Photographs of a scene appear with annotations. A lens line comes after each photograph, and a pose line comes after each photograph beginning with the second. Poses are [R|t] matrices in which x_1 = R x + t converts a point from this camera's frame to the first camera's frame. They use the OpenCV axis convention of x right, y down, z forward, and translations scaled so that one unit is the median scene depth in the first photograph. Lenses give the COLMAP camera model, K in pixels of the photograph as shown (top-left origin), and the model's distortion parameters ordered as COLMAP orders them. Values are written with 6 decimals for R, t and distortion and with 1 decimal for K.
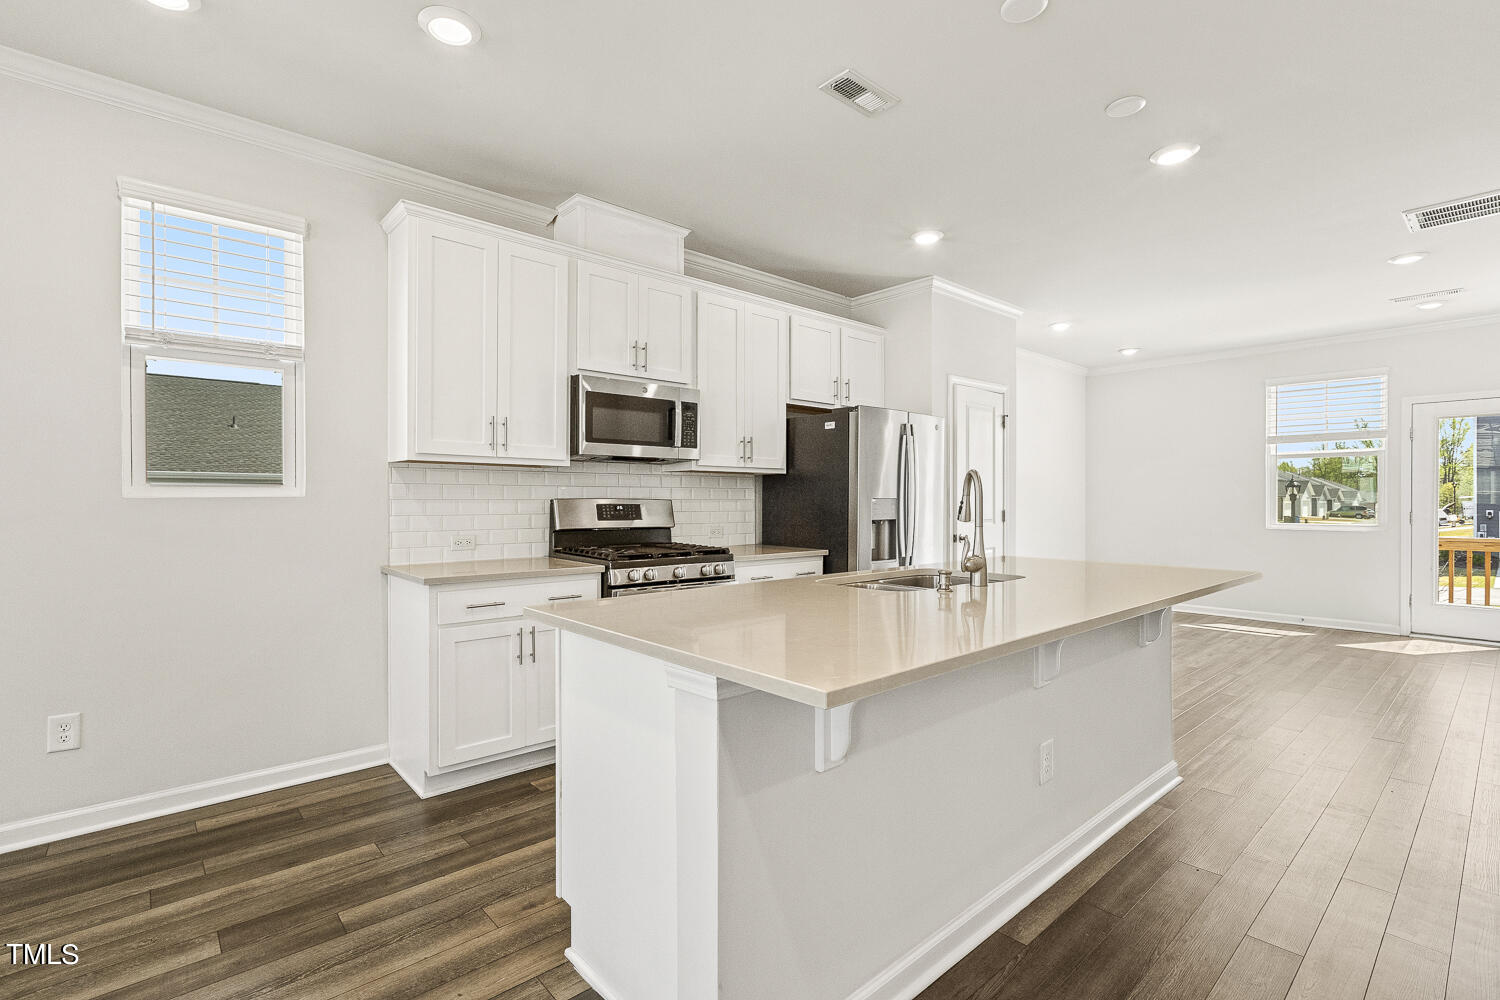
lens RADIAL K [[685.7, 0, 752.7], [0, 685.7, 504.6], [0, 0, 1]] dist [0.002302, -0.001545]
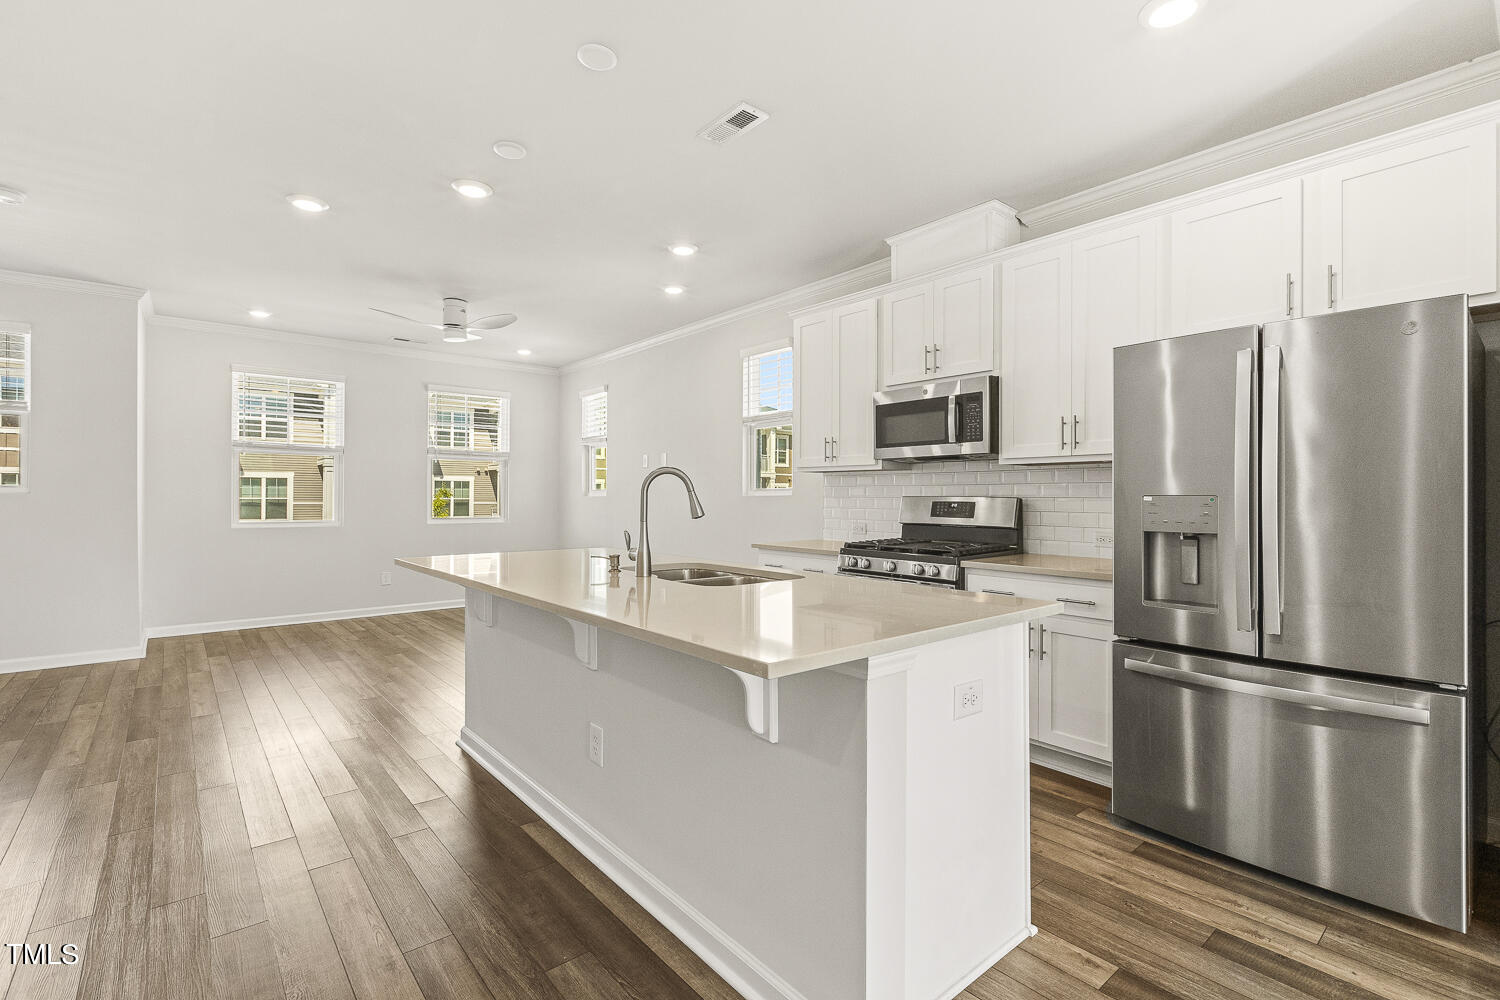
lens RADIAL K [[685.7, 0, 737.7], [0, 685.7, 492.2], [0, 0, 1]] dist [0.002302, -0.001545]
pose [[-0.043433, -0.009524, -0.999011, 0.826197], [-0.012770, 0.999878, -0.008977, -0.001640], [0.998975, 0.012367, -0.043549, 0.706011]]
